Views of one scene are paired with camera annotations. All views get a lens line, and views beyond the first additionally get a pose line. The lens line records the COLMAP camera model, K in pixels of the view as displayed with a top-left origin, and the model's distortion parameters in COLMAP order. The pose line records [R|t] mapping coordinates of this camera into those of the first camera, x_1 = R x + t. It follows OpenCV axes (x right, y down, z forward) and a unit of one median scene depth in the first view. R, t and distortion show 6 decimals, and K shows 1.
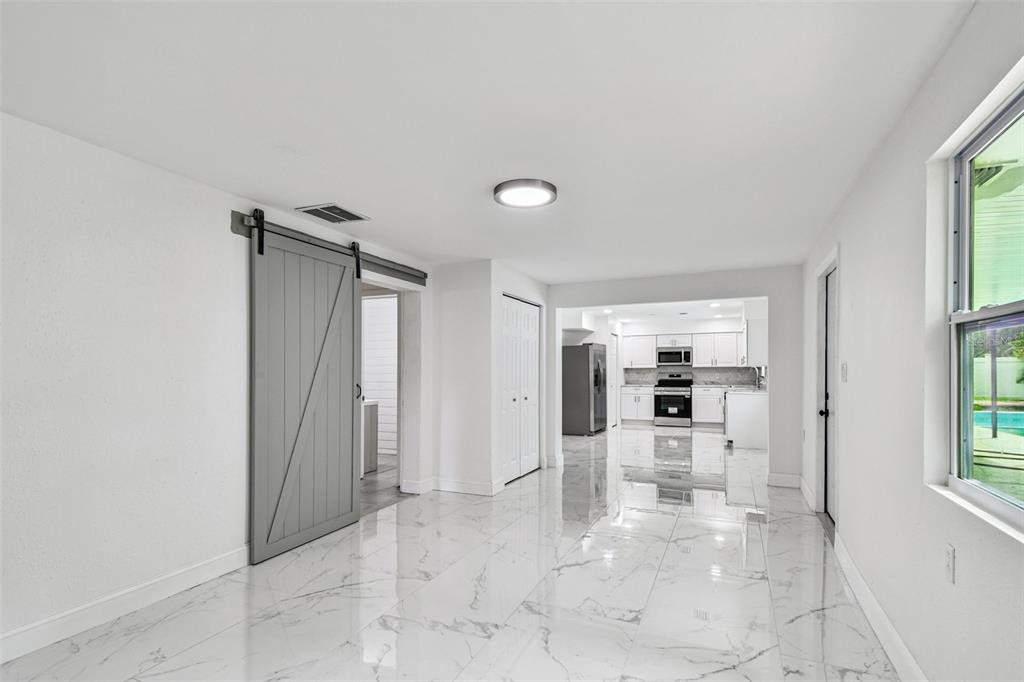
lens RADIAL K [[501.7, 0, 506.9], [0, 501.7, 368.8], [0, 0, 1]] dist [0.036344, -0.013666]
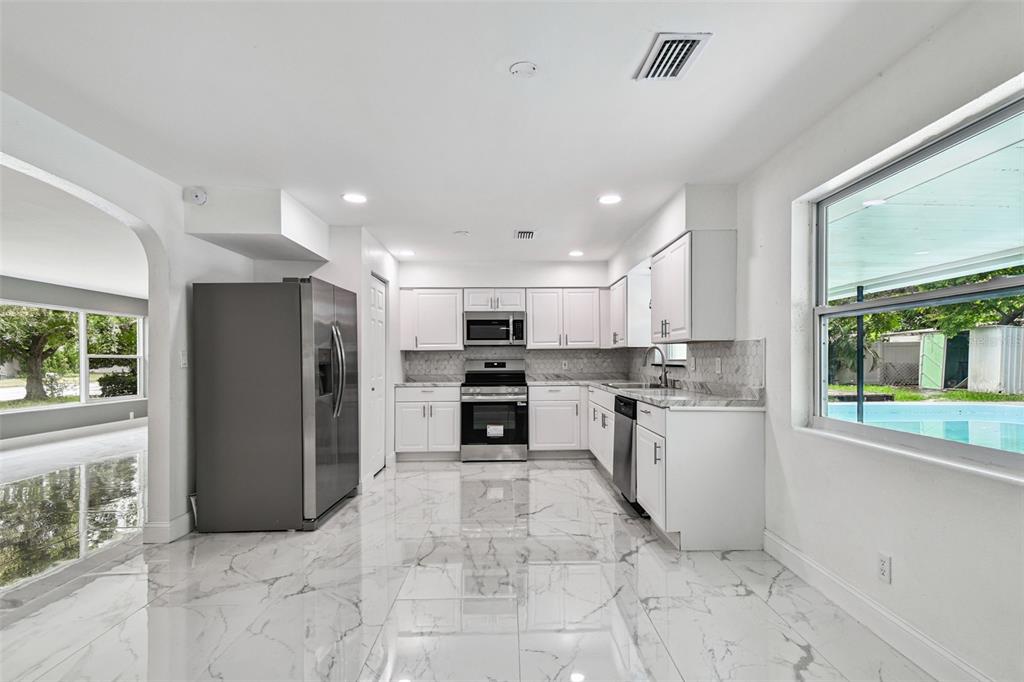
lens RADIAL K [[501.7, 0, 526.4], [0, 501.7, 359.7], [0, 0, 1]] dist [0.036344, -0.013666]
pose [[0.896084, -0.002883, 0.443875, 0.126911], [0.001075, 0.999990, 0.004324, 0.006322], [-0.443883, -0.003397, 0.896078, 0.516286]]
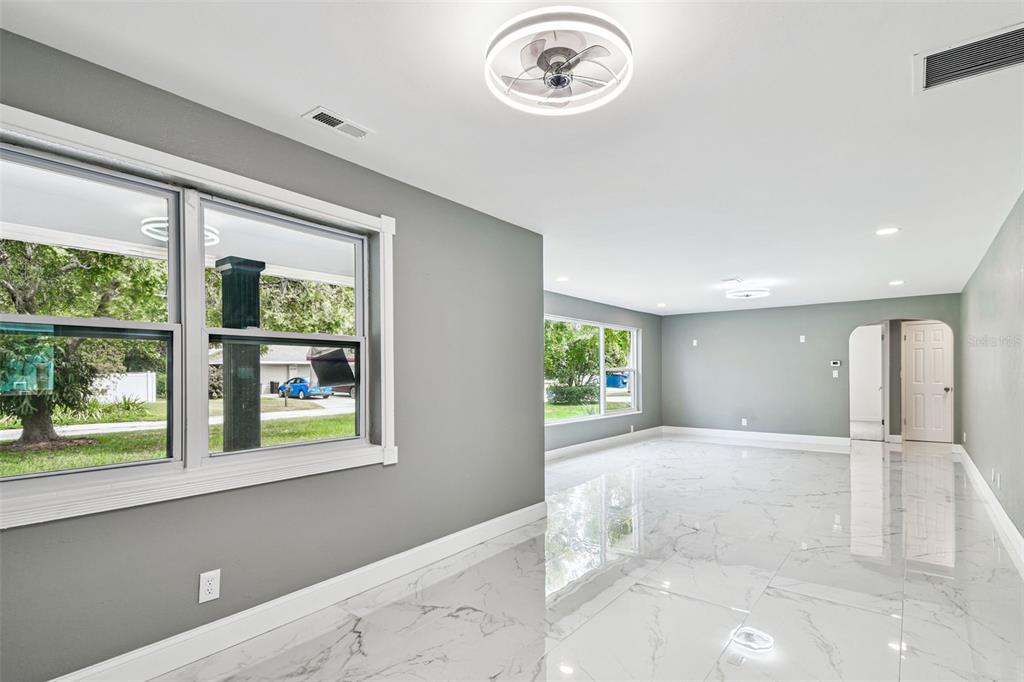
lens RADIAL K [[501.7, 0, 520.2], [0, 501.7, 374.9], [0, 0, 1]] dist [0.036344, -0.013666]
pose [[0.976207, -0.002691, -0.216826, -0.079371], [0.004326, 0.999966, 0.007069, 0.006227], [0.216800, -0.007839, 0.976185, 0.714430]]
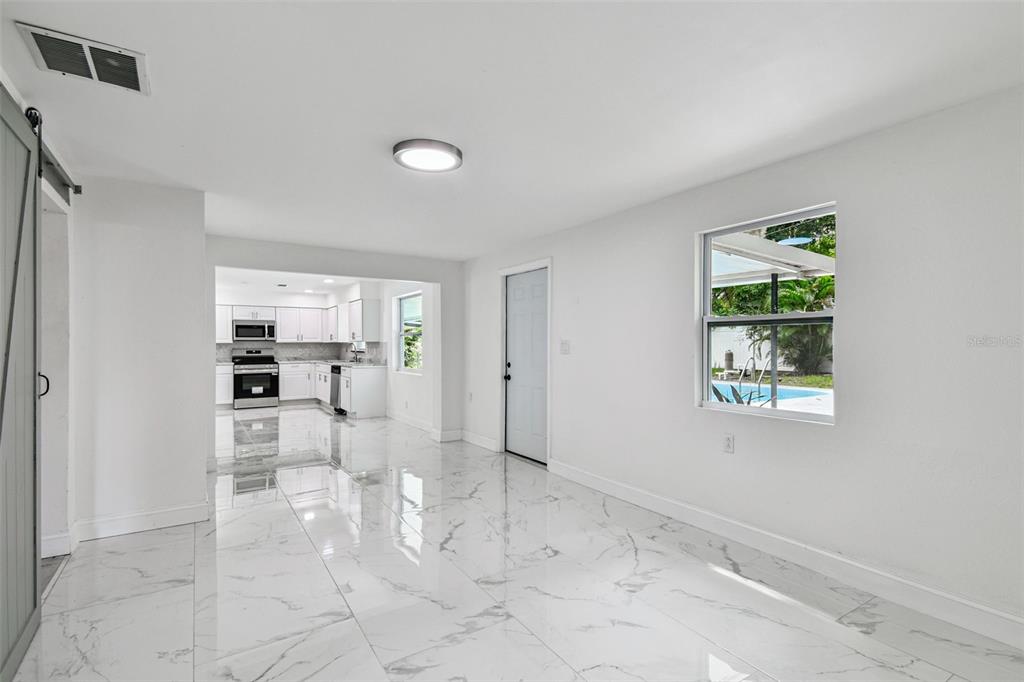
lens RADIAL K [[501.7, 0, 534.2], [0, 501.7, 343.6], [0, 0, 1]] dist [0.036344, -0.013666]
pose [[0.527009, 0.000308, 0.849859, -0.182721], [-0.000101, 1.000000, -0.000300, -0.000933], [-0.849859, 0.000072, 0.527009, 0.093110]]
